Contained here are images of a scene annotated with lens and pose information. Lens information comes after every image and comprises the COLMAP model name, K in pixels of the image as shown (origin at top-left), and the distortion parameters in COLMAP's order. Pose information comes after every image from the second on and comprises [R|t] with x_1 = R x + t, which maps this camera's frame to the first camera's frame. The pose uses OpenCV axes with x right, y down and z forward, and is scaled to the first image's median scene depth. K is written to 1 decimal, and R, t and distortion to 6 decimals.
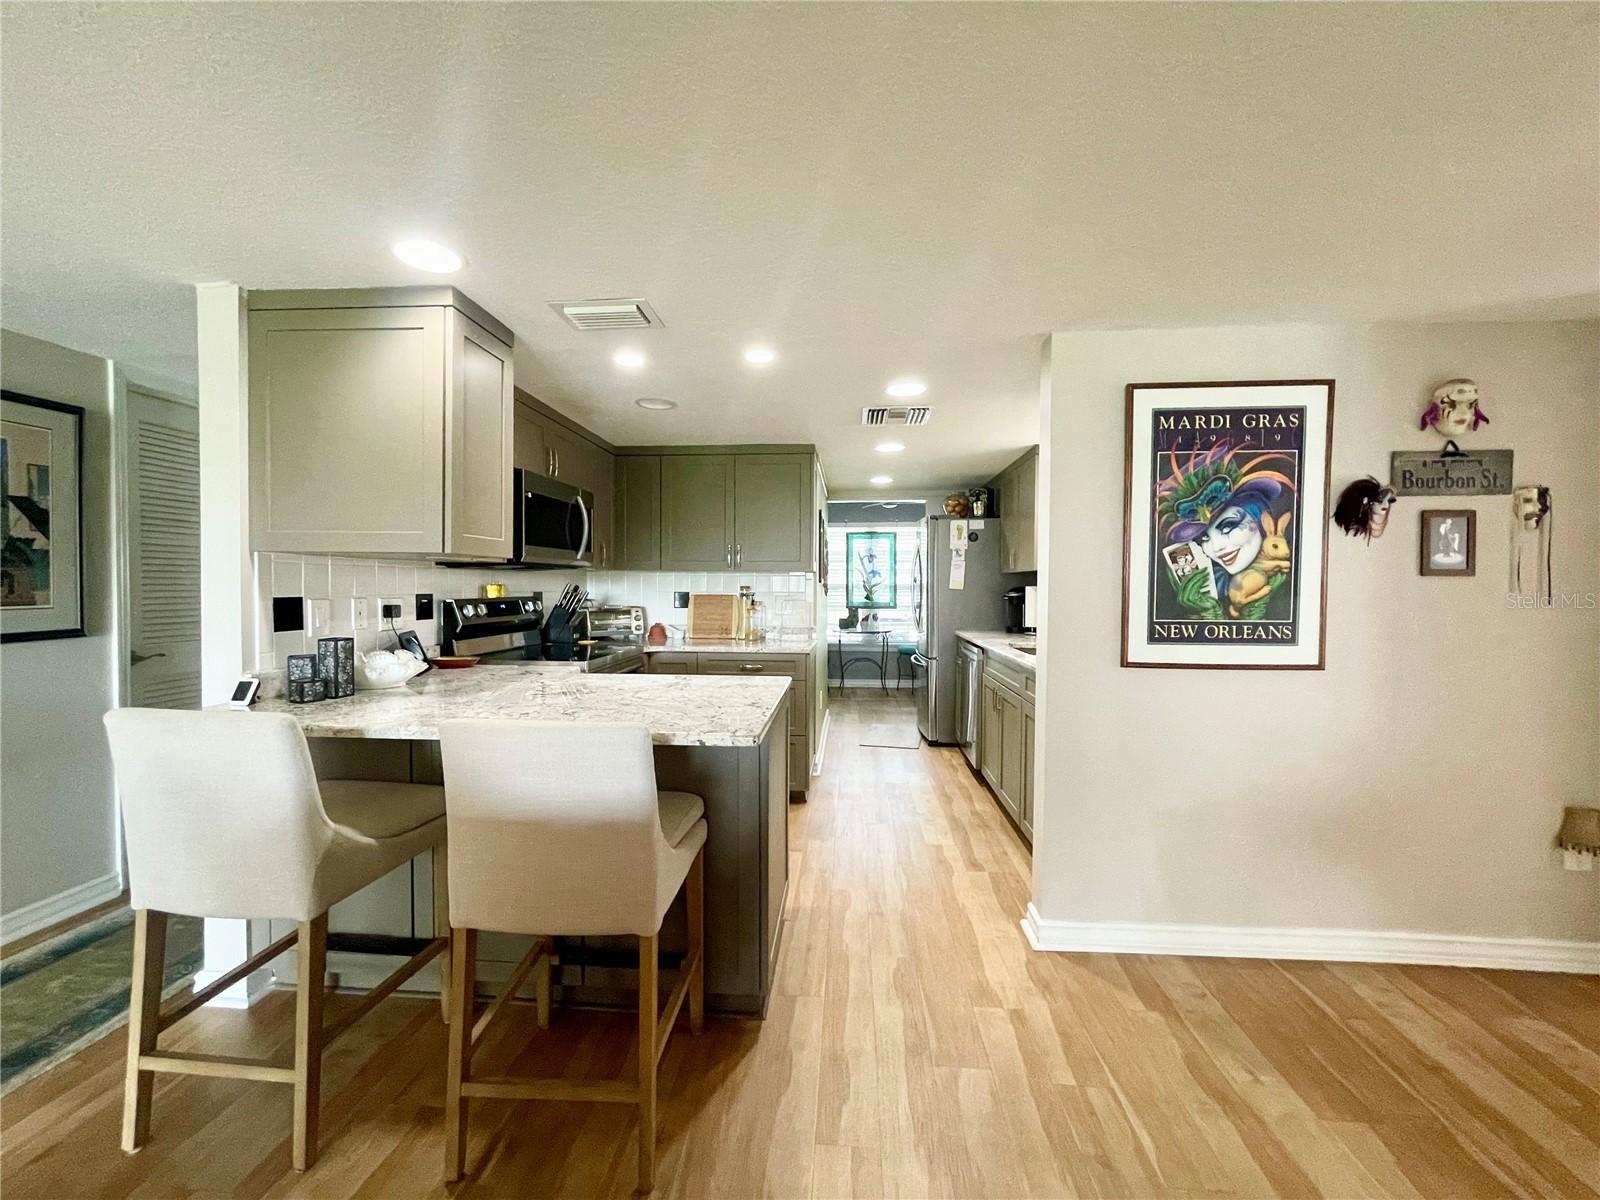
lens RADIAL K [[647.5, 0, 797.0], [0, 647.5, 598.2], [0, 0, 1]] dist [-0.001186, -0.000226]
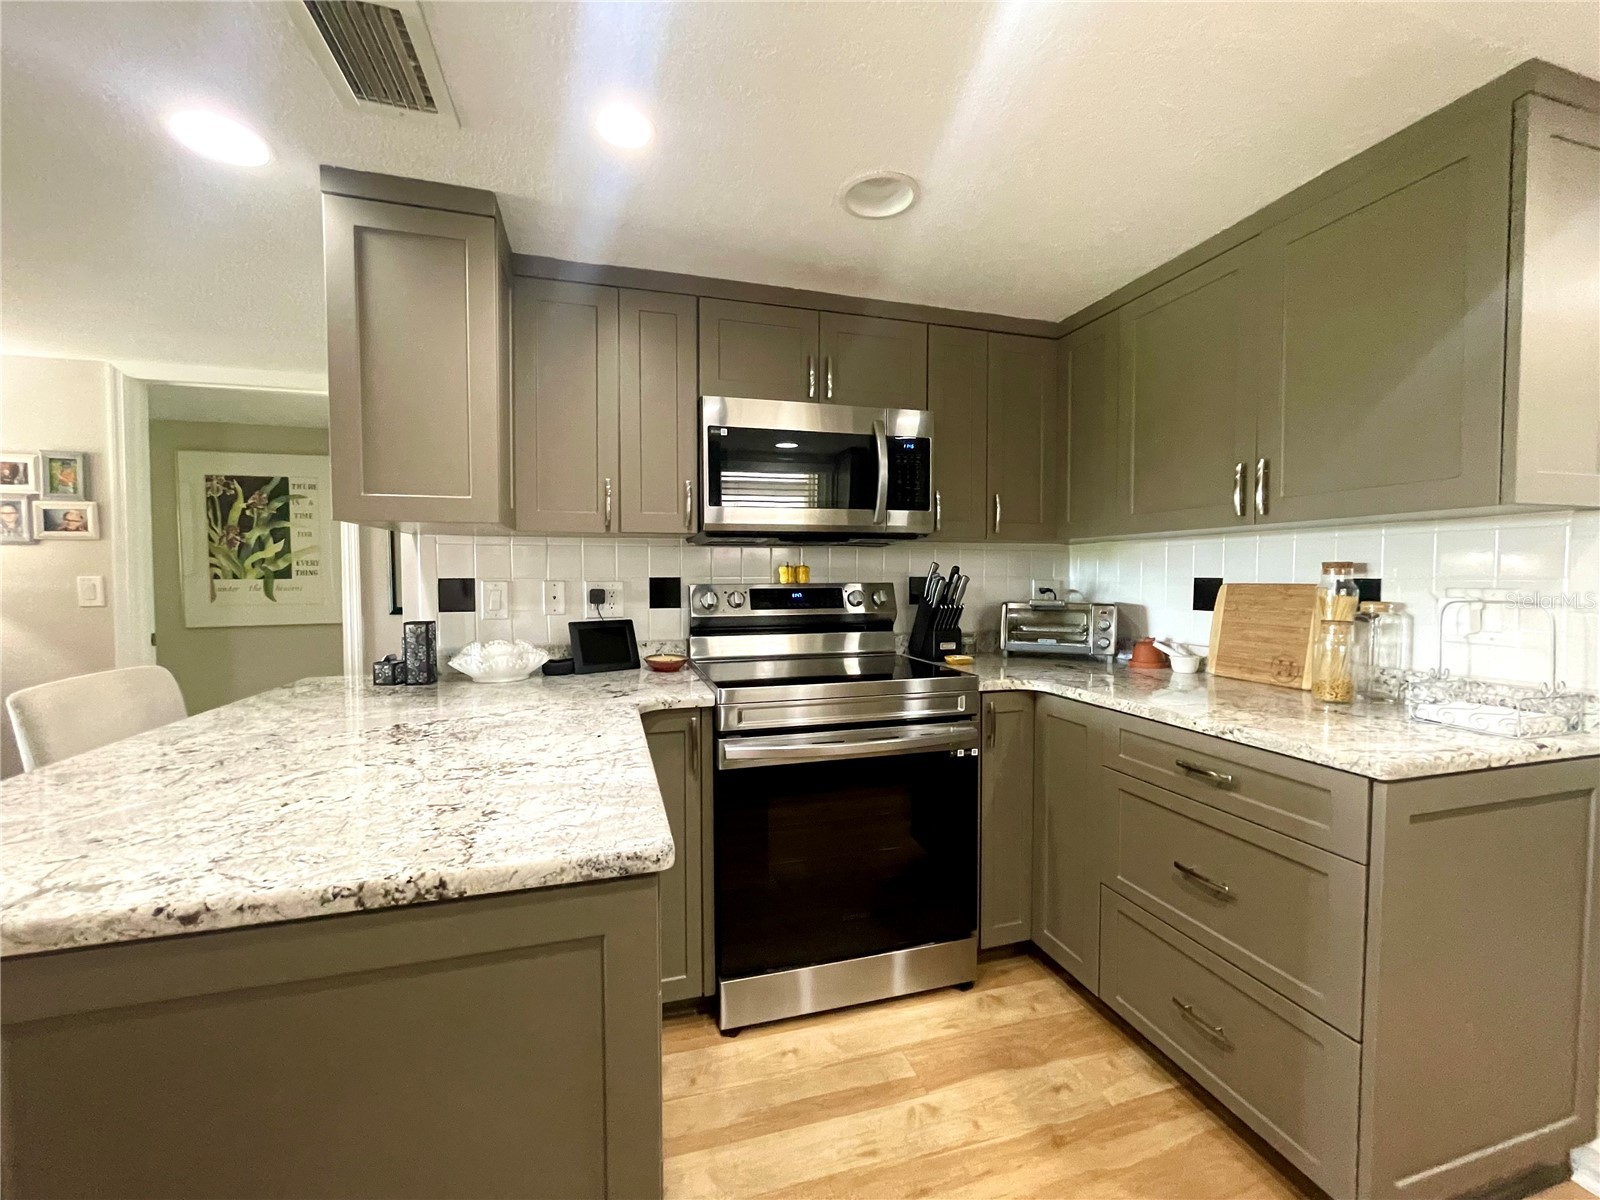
lens RADIAL K [[647.5, 0, 796.0], [0, 647.5, 598.0], [0, 0, 1]] dist [-0.001186, -0.000226]
pose [[0.355995, 0.027231, -0.934091, 0.258111], [-0.014402, 0.999616, 0.023652, -0.001841], [0.934377, 0.005033, 0.356250, 0.833968]]
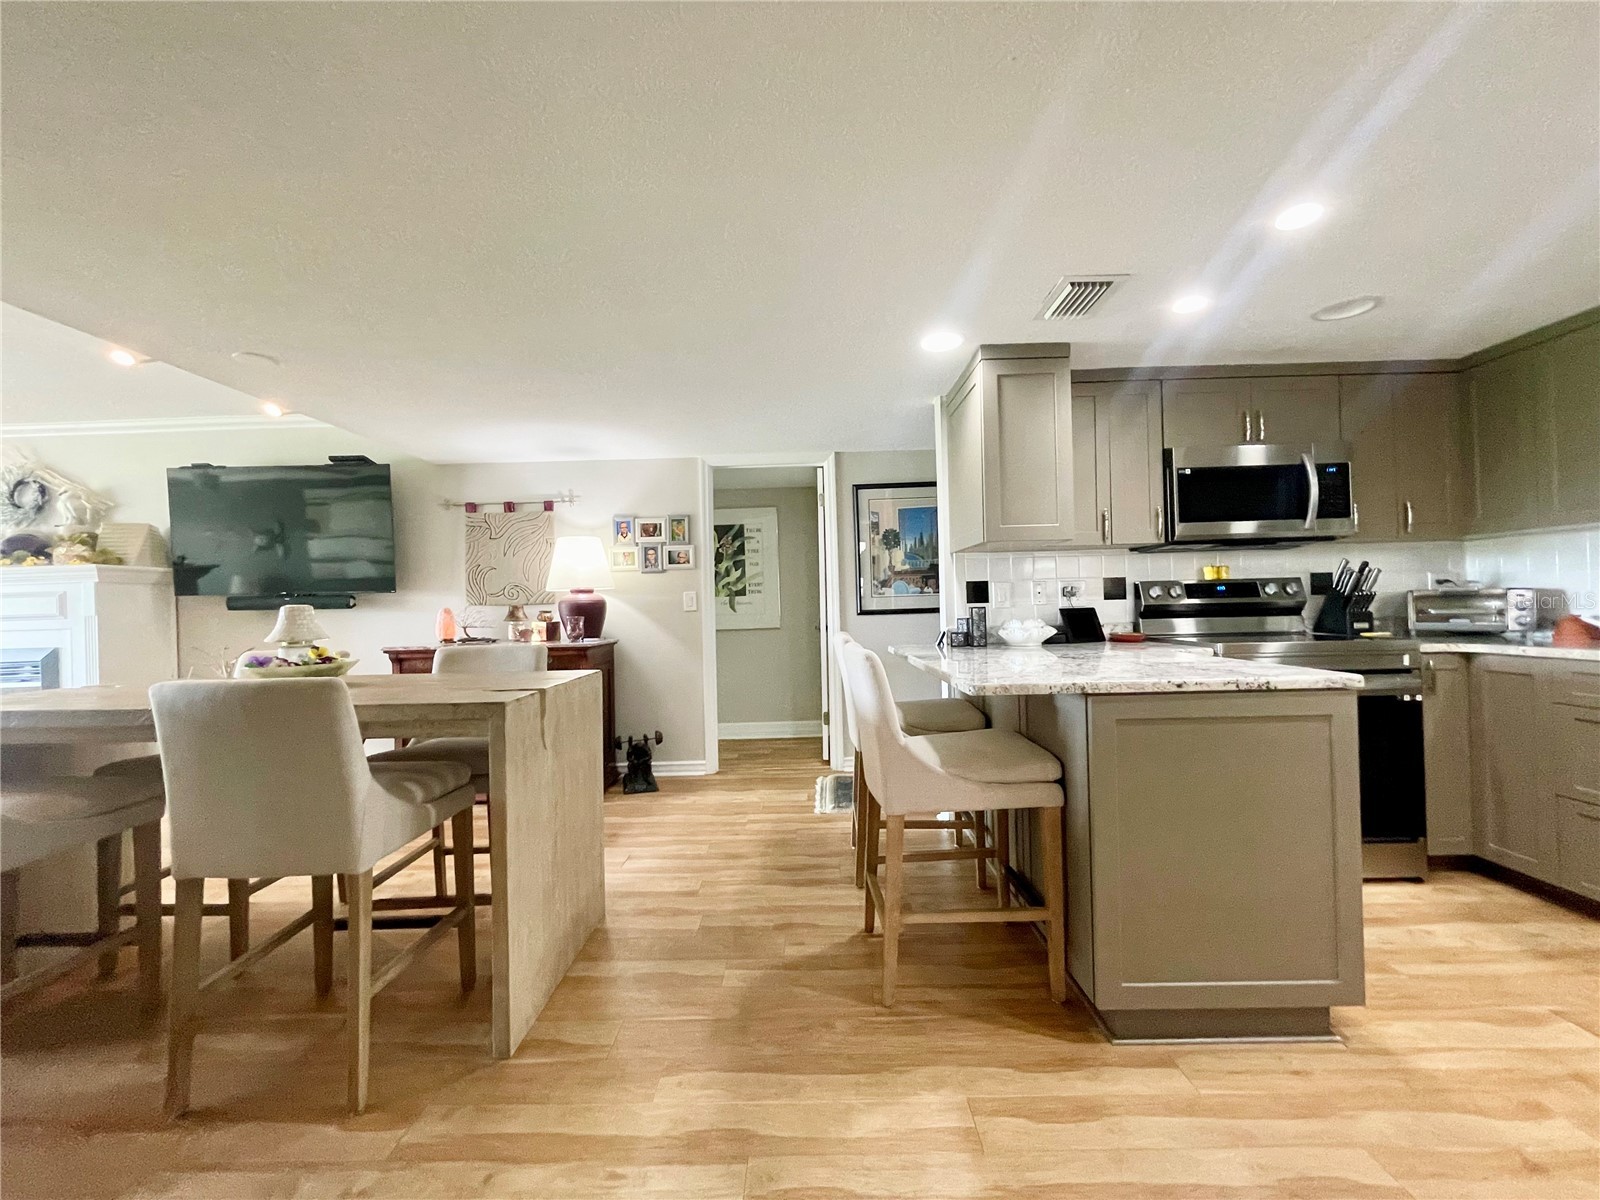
lens RADIAL K [[647.5, 0, 798.1], [0, 647.5, 603.1], [0, 0, 1]] dist [-0.001186, -0.000226]
pose [[0.060460, -0.010136, -0.998119, 0.527890], [0.004846, 0.999940, -0.009861, 0.046499], [0.998159, -0.004241, 0.060505, 0.354695]]
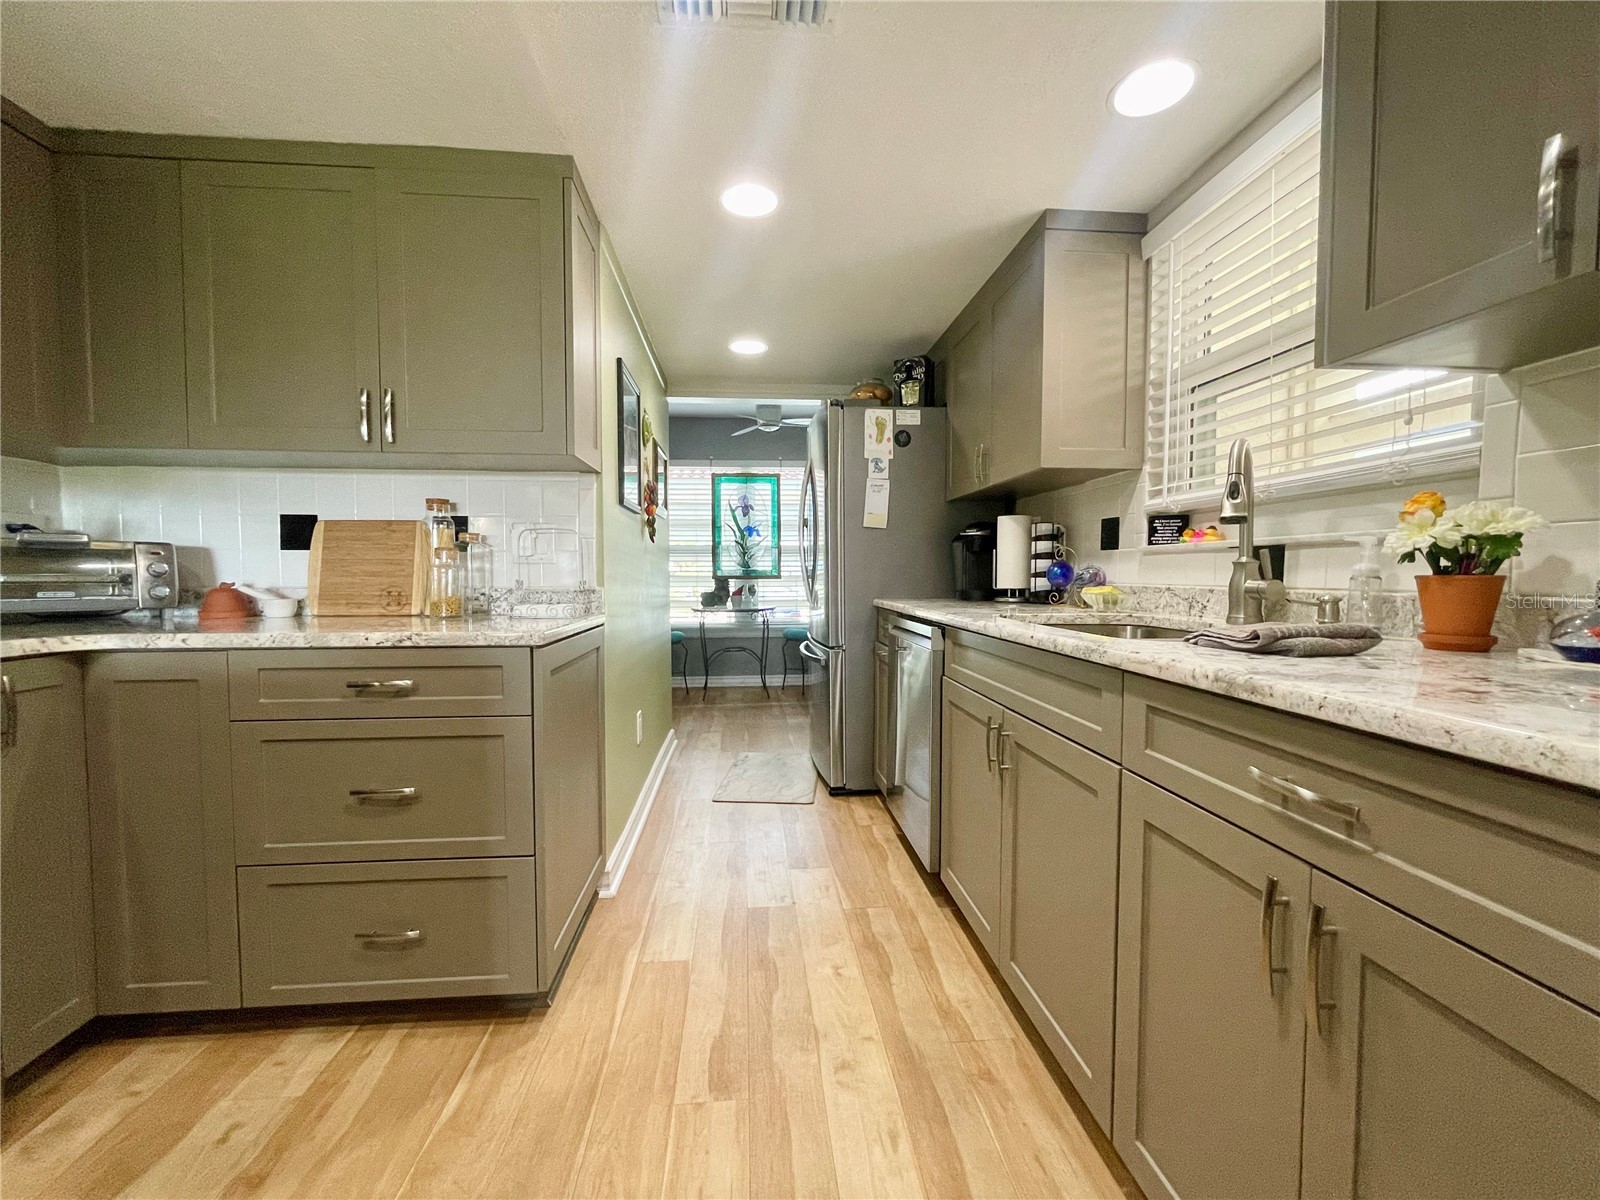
lens RADIAL K [[647.5, 0, 796.9], [0, 647.5, 596.8], [0, 0, 1]] dist [-0.001186, -0.000226]
pose [[0.986052, -0.009963, 0.166140, 0.139463], [0.006835, 0.999789, 0.019389, 0.064444], [-0.166298, -0.017983, 0.985912, 0.768282]]
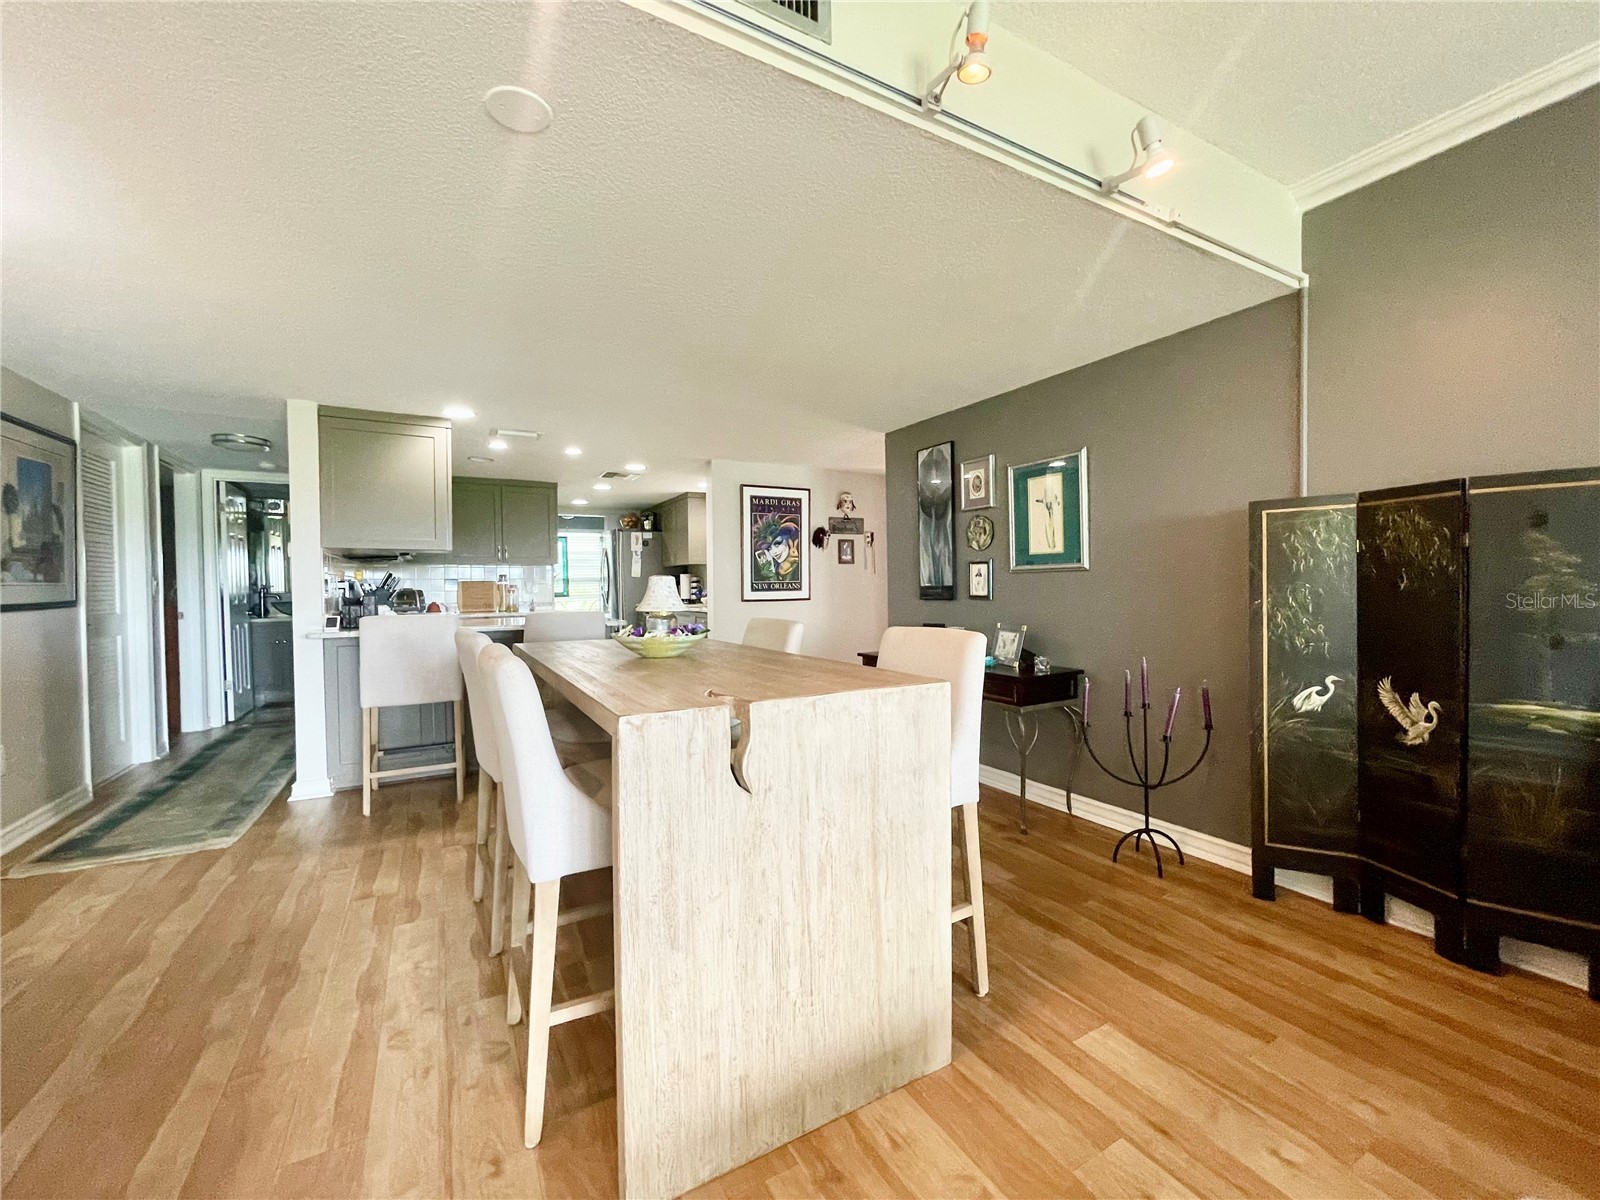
lens RADIAL K [[647.5, 0, 799.1], [0, 647.5, 597.2], [0, 0, 1]] dist [-0.001186, -0.000226]
pose [[0.828589, -0.025836, 0.559260, -0.517720], [0.027944, 0.999598, 0.004777, 0.066101], [-0.559159, 0.011670, 0.828978, -0.864123]]
